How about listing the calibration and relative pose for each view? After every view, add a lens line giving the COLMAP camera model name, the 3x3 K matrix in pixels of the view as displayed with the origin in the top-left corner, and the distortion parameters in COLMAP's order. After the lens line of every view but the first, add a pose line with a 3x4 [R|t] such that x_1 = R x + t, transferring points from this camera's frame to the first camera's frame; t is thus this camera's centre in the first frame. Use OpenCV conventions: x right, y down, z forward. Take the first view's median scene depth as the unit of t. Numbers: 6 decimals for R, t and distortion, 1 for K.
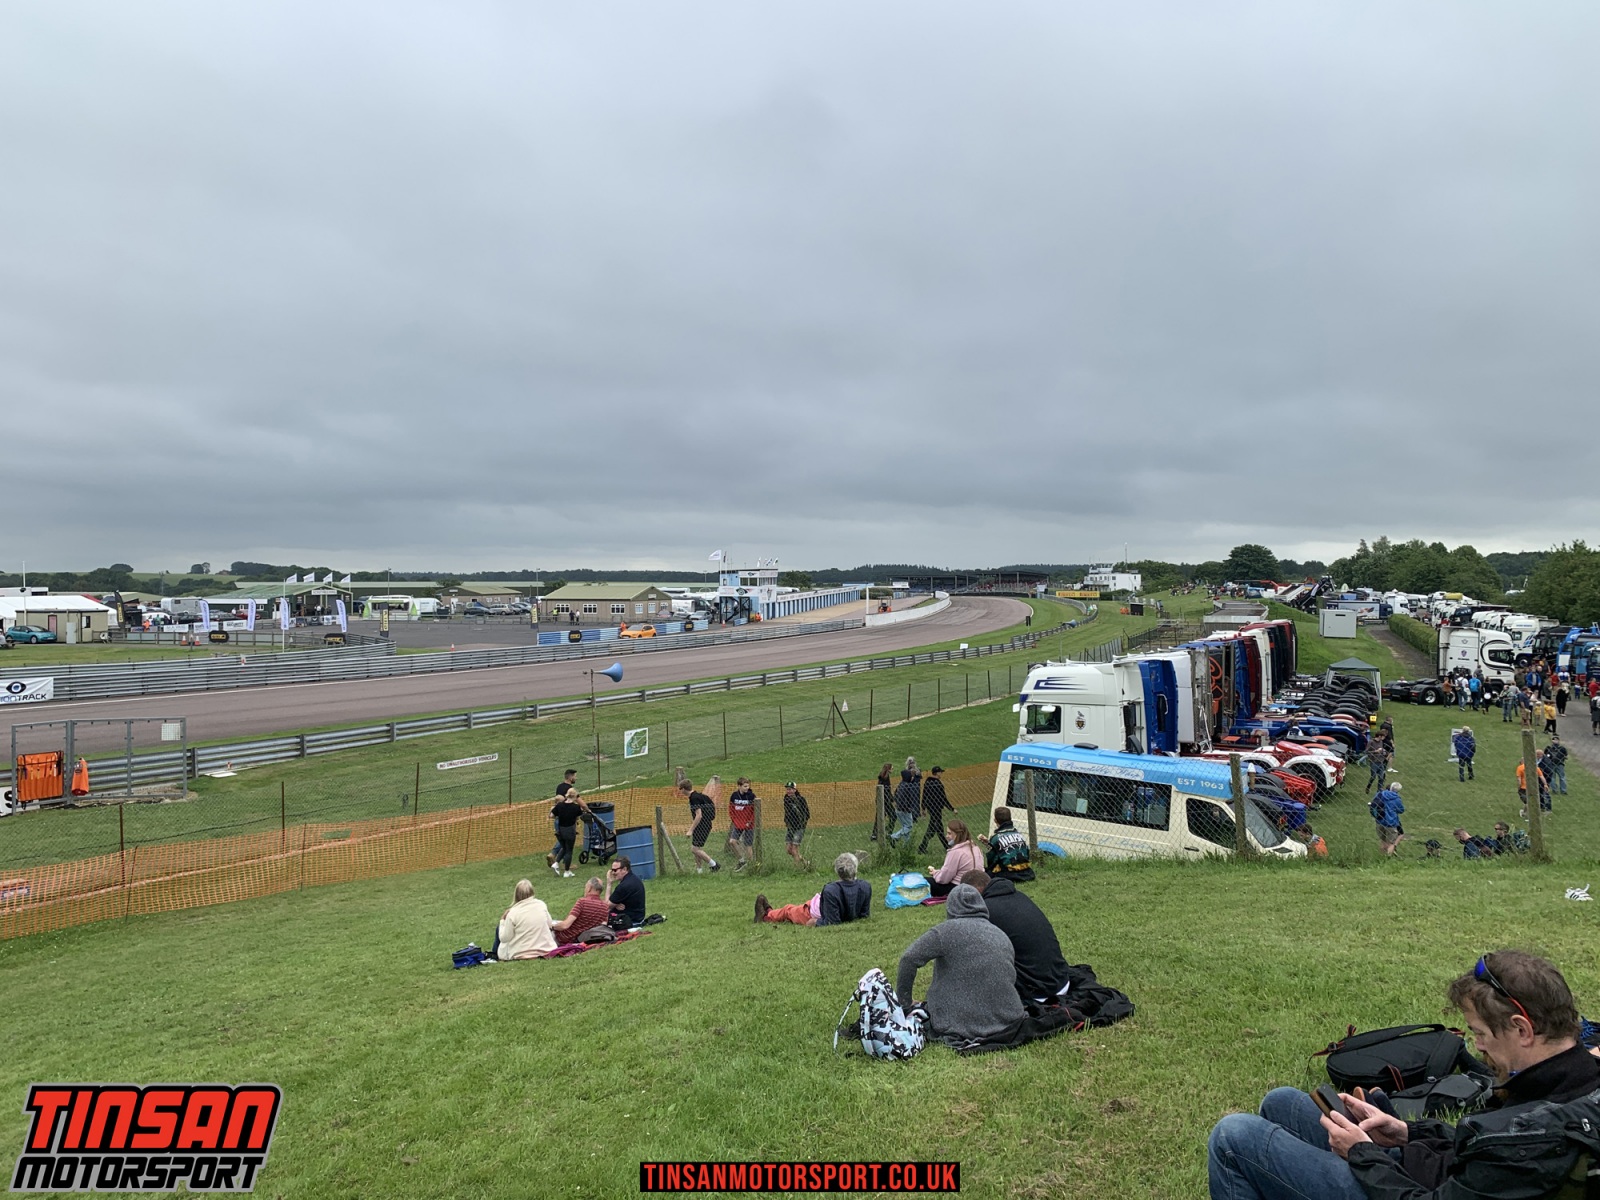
lens RADIAL K [[1194.2, 0, 800.0], [0, 1194.2, 600.0], [0, 0, 1]] dist [0.064942, -0.105737]
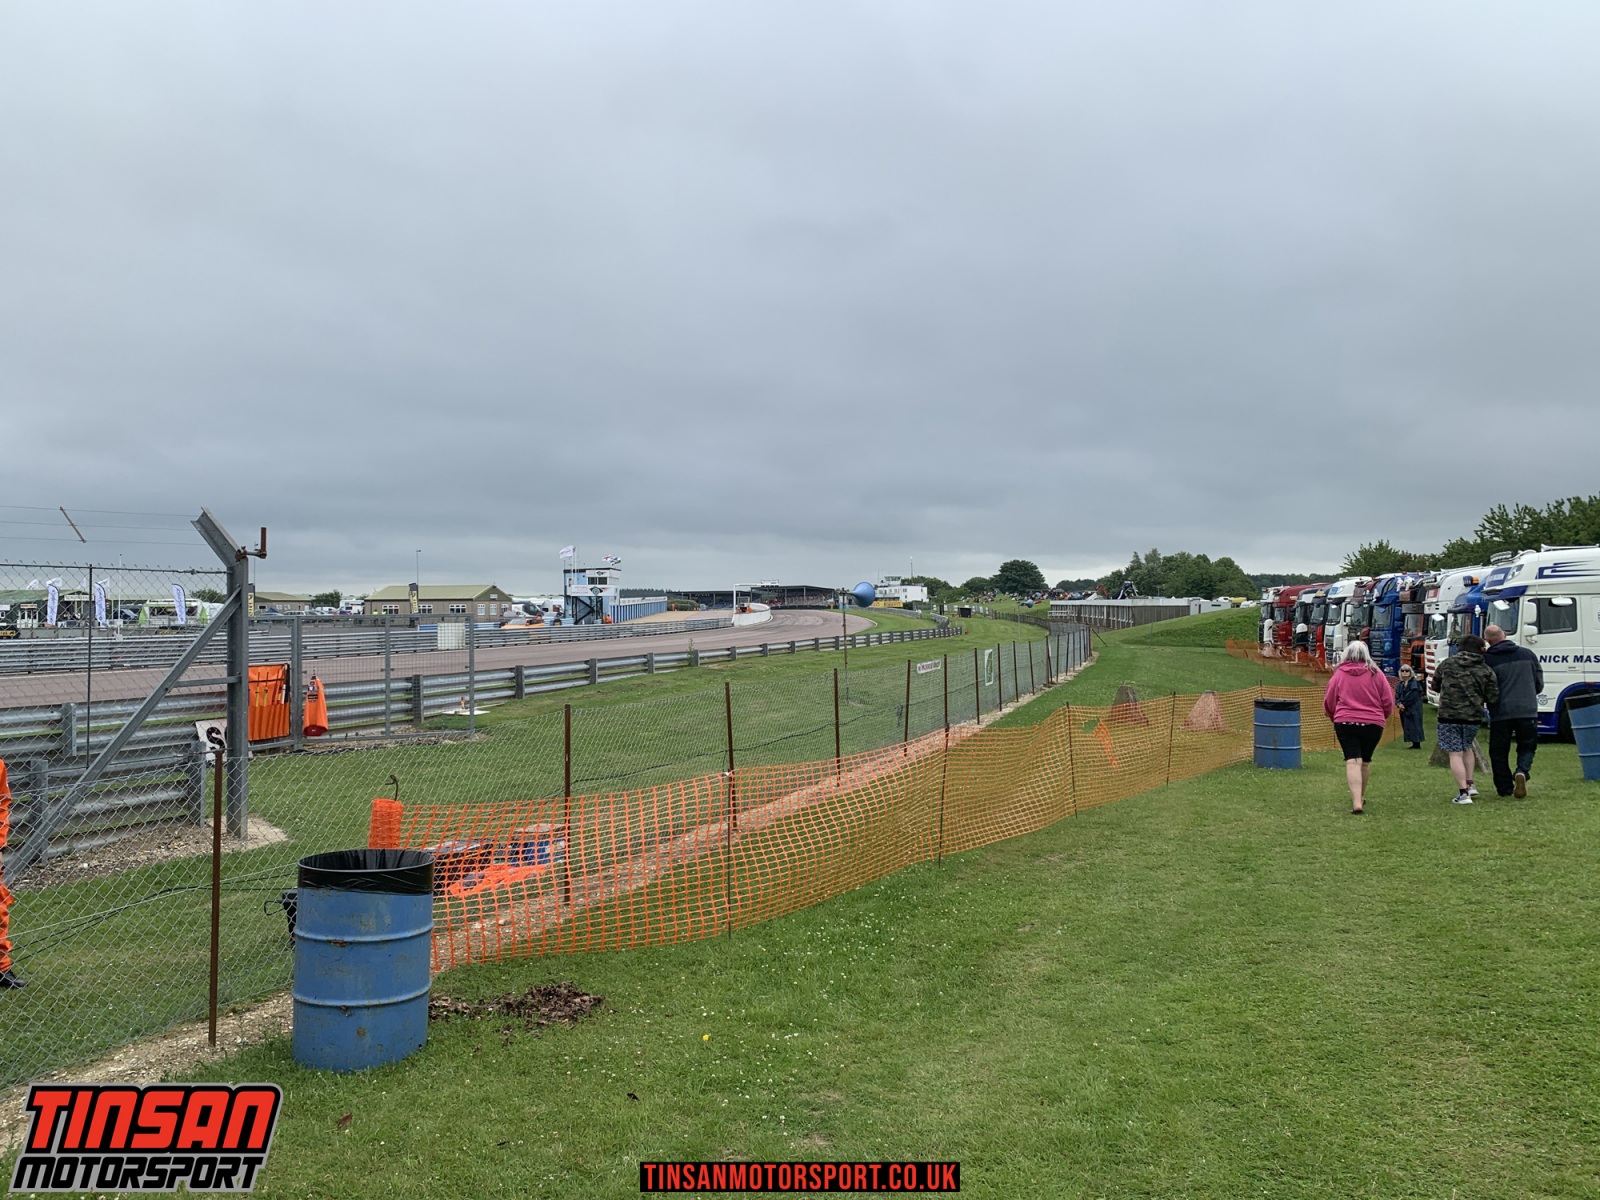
lens RADIAL K [[1194.2, 0, 800.0], [0, 1194.2, 600.0], [0, 0, 1]] dist [0.064942, -0.105737]
pose [[0.978587, -0.005007, 0.205774, -0.162540], [0.008923, 0.999796, -0.018104, 0.035546], [-0.205641, 0.019552, 0.978432, 0.111695]]
